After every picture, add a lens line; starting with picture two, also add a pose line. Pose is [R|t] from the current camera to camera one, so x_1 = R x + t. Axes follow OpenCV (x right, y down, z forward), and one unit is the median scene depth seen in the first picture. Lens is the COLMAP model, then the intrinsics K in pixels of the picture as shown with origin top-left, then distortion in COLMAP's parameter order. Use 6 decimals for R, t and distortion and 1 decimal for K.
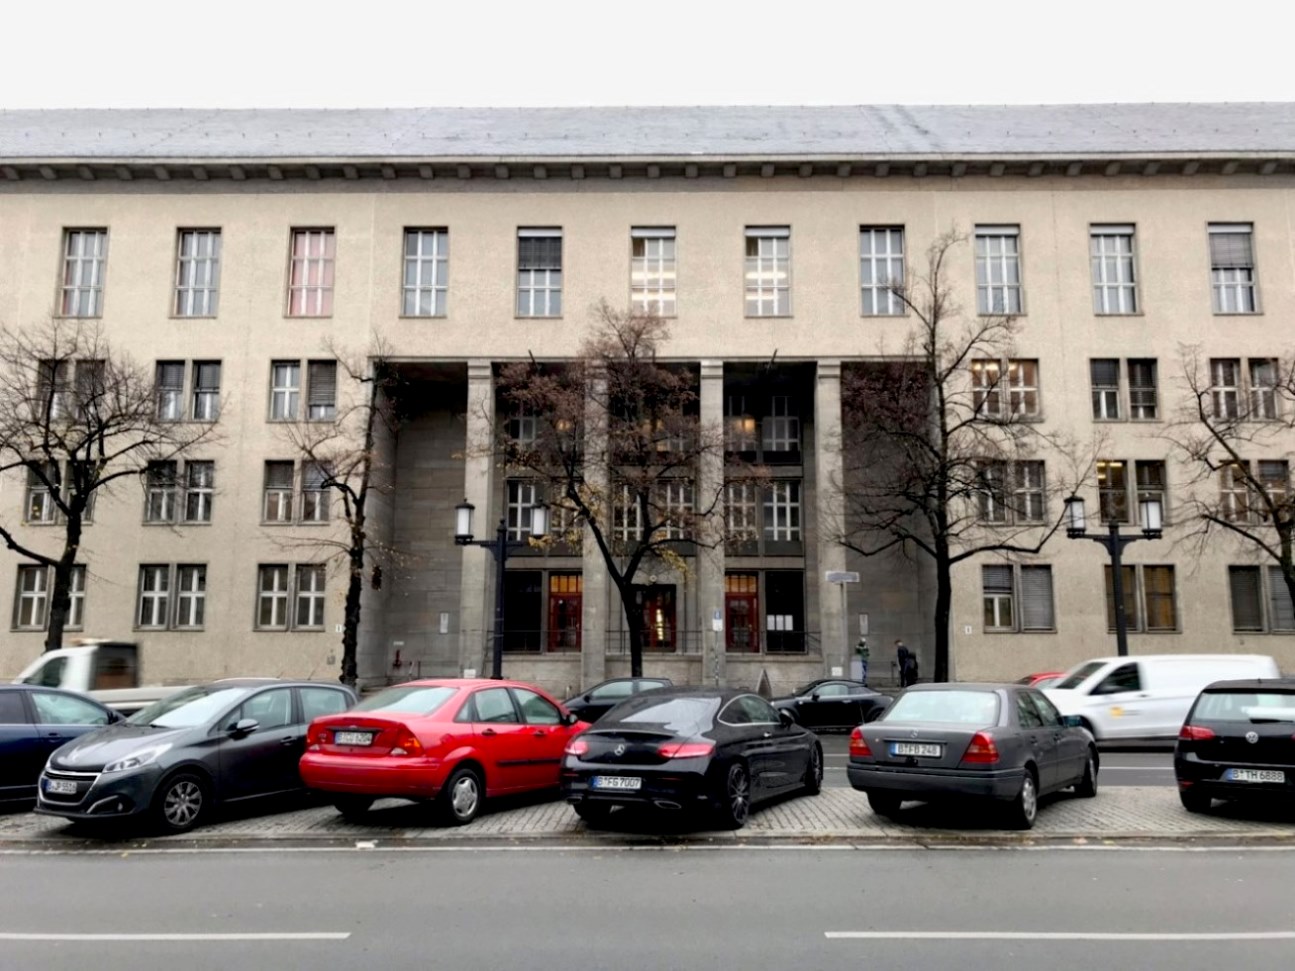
lens RADIAL K [[1045.3, 0, 646.0], [0, 1045.3, 482.3], [0, 0, 1]] dist [-0.006826, 0.005183]
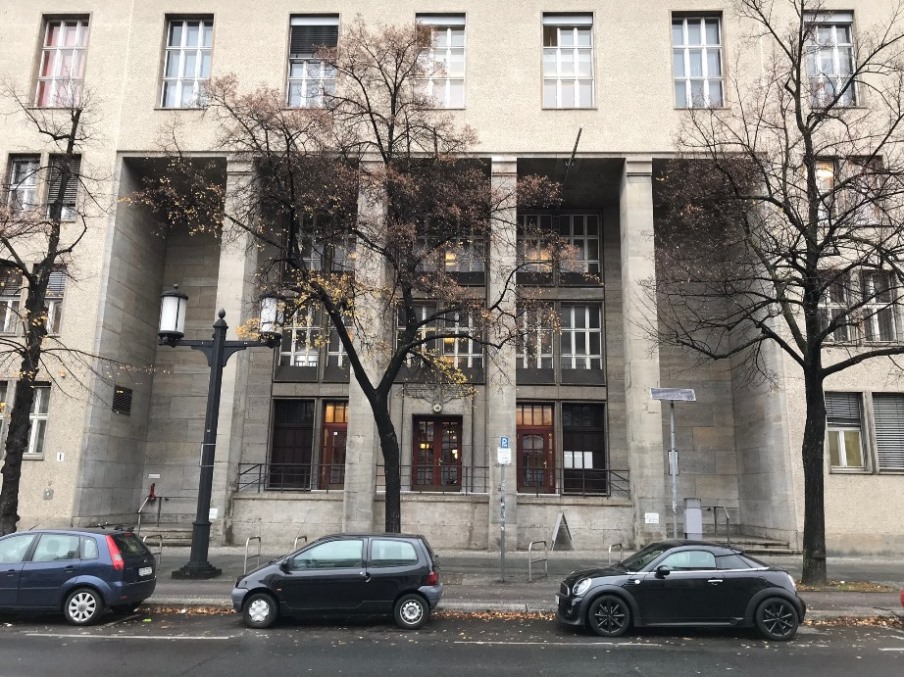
lens RADIAL K [[729.7, 0, 452.6], [0, 729.7, 340.9], [0, 0, 1]] dist [-0.006826, 0.005183]
pose [[0.999735, 0.011235, -0.020099, 0.033028], [-0.012021, 0.999151, -0.039395, 0.060584], [0.019640, 0.039626, 0.999022, 0.383245]]
